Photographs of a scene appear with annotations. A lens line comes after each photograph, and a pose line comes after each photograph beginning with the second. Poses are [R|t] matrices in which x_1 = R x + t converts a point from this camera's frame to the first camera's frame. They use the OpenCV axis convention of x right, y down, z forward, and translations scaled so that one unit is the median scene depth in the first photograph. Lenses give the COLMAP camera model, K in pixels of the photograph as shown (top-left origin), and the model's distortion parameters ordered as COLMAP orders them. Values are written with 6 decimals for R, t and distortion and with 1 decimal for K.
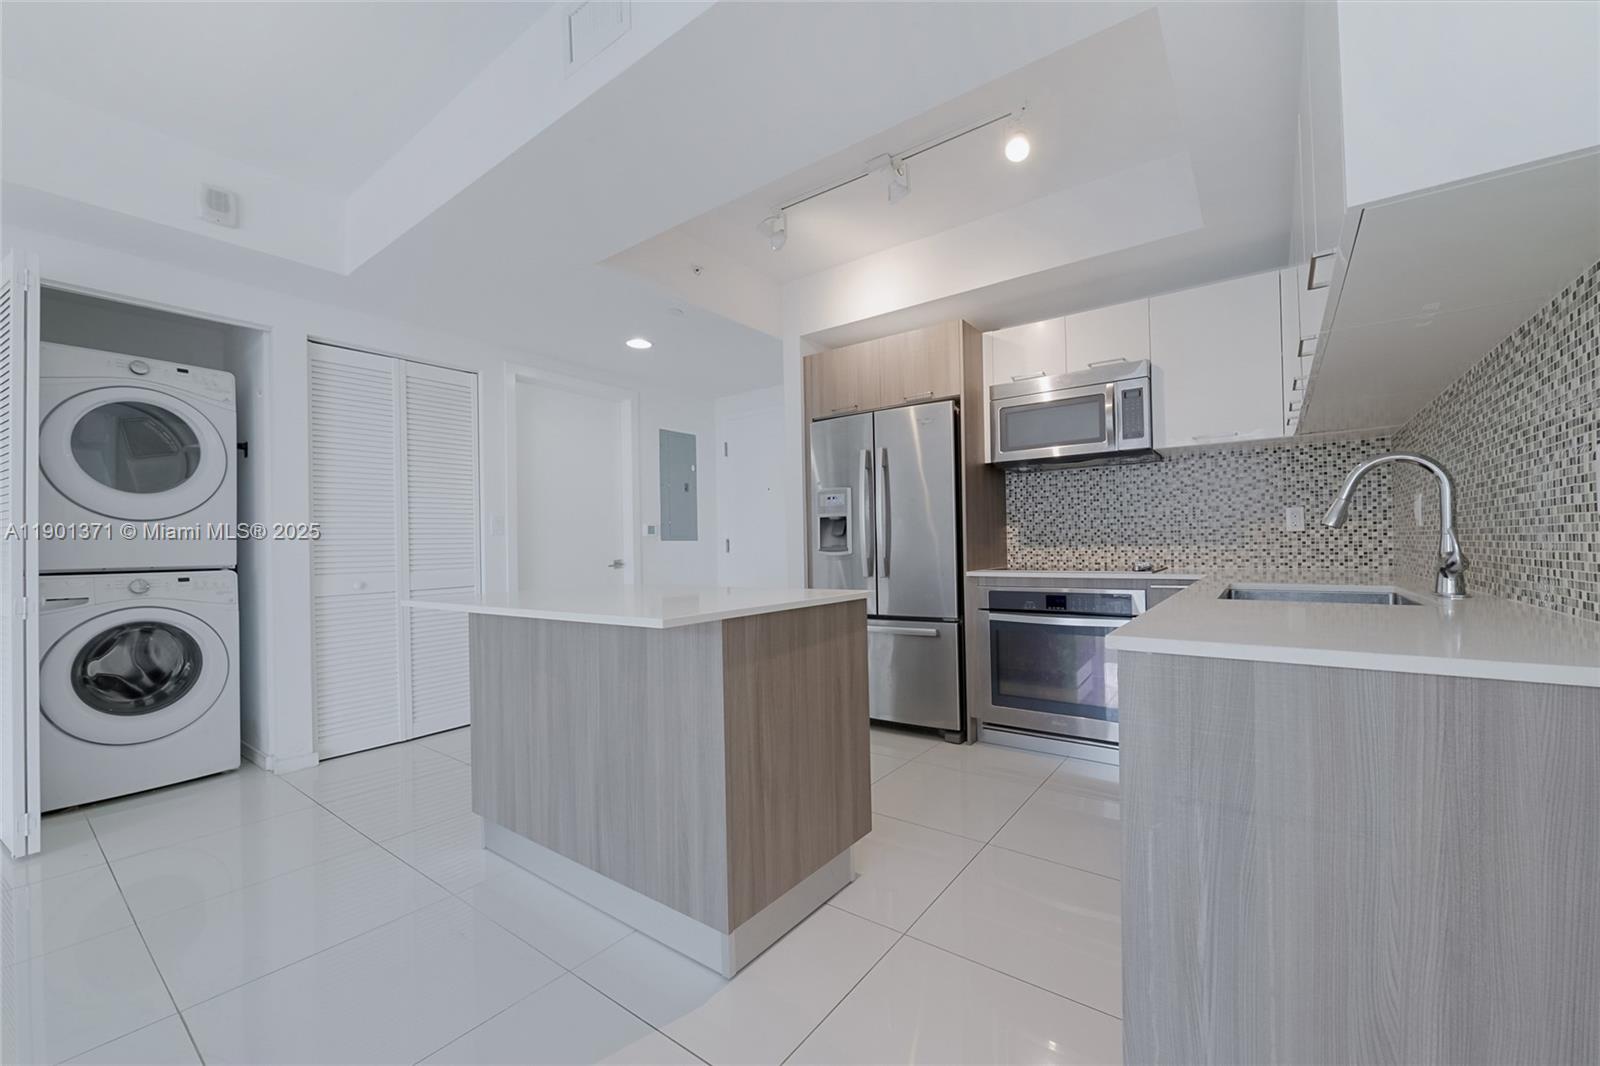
lens RADIAL K [[621.6, 0, 816.3], [0, 621.6, 544.2], [0, 0, 1]] dist [-0.009896, 0.000485]
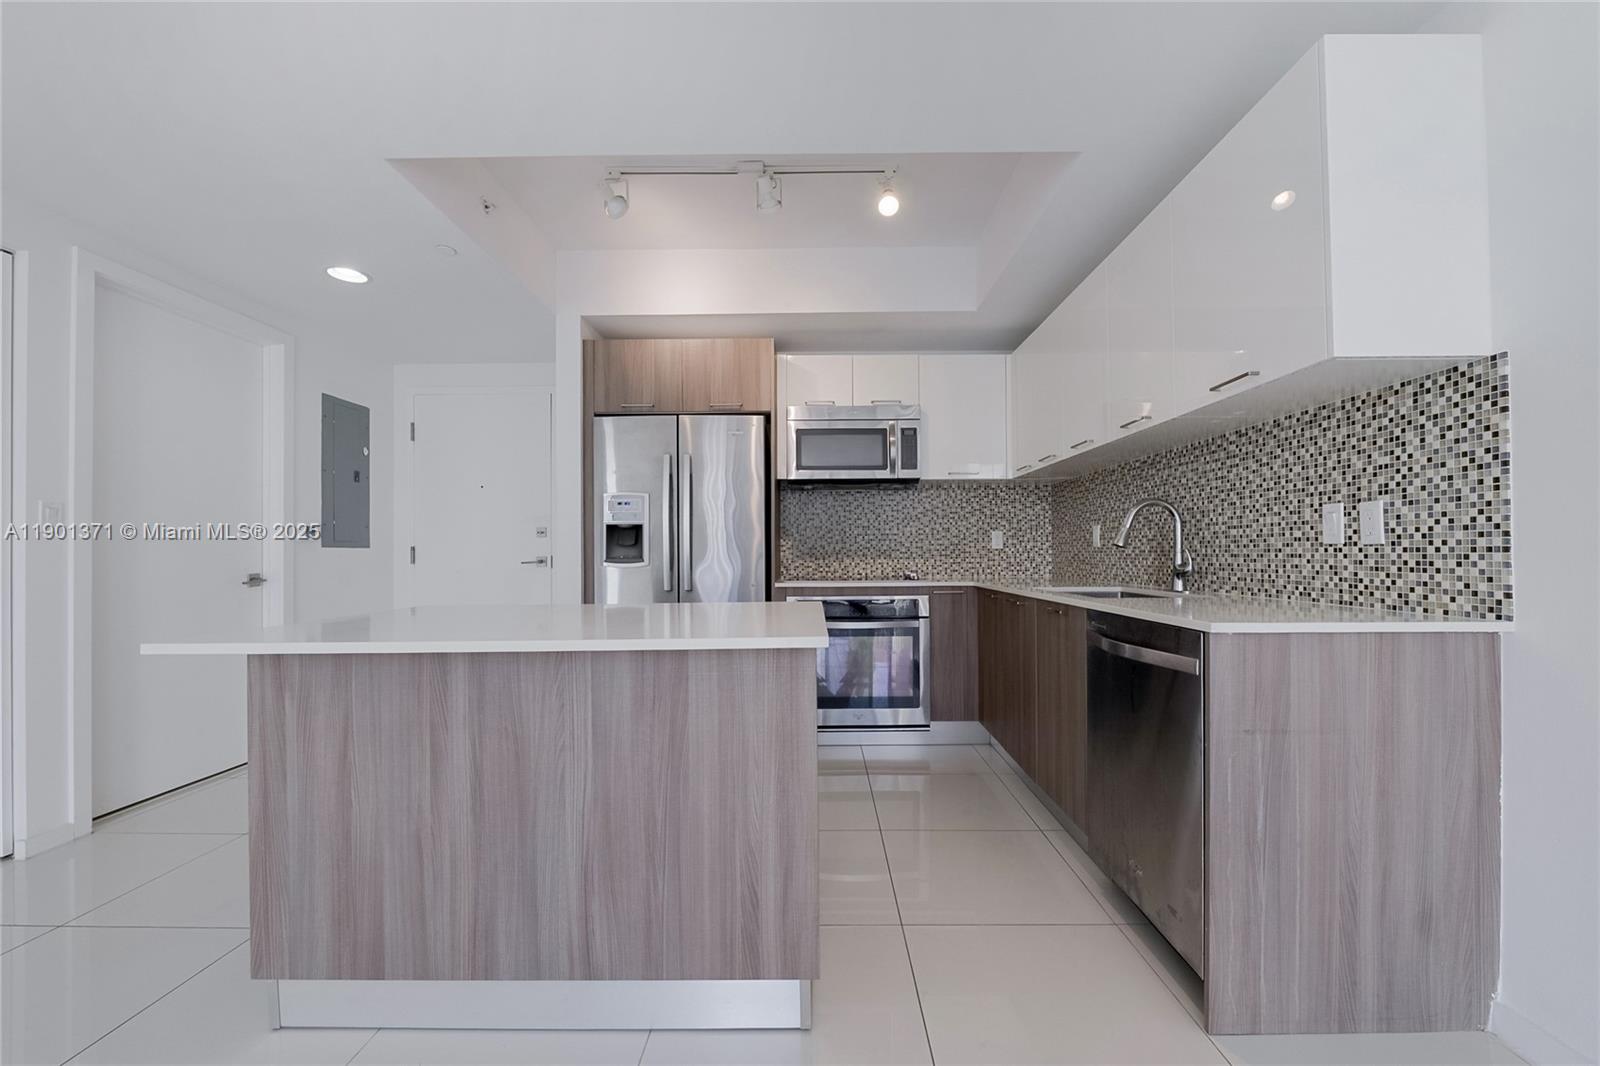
lens RADIAL K [[621.6, 0, 817.3], [0, 621.6, 553.6], [0, 0, 1]] dist [-0.009896, 0.000485]
pose [[0.814488, 0.012824, 0.580039, -0.322073], [-0.009767, 0.999917, -0.008392, 0.004229], [-0.580099, 0.001170, 0.814545, 0.119178]]
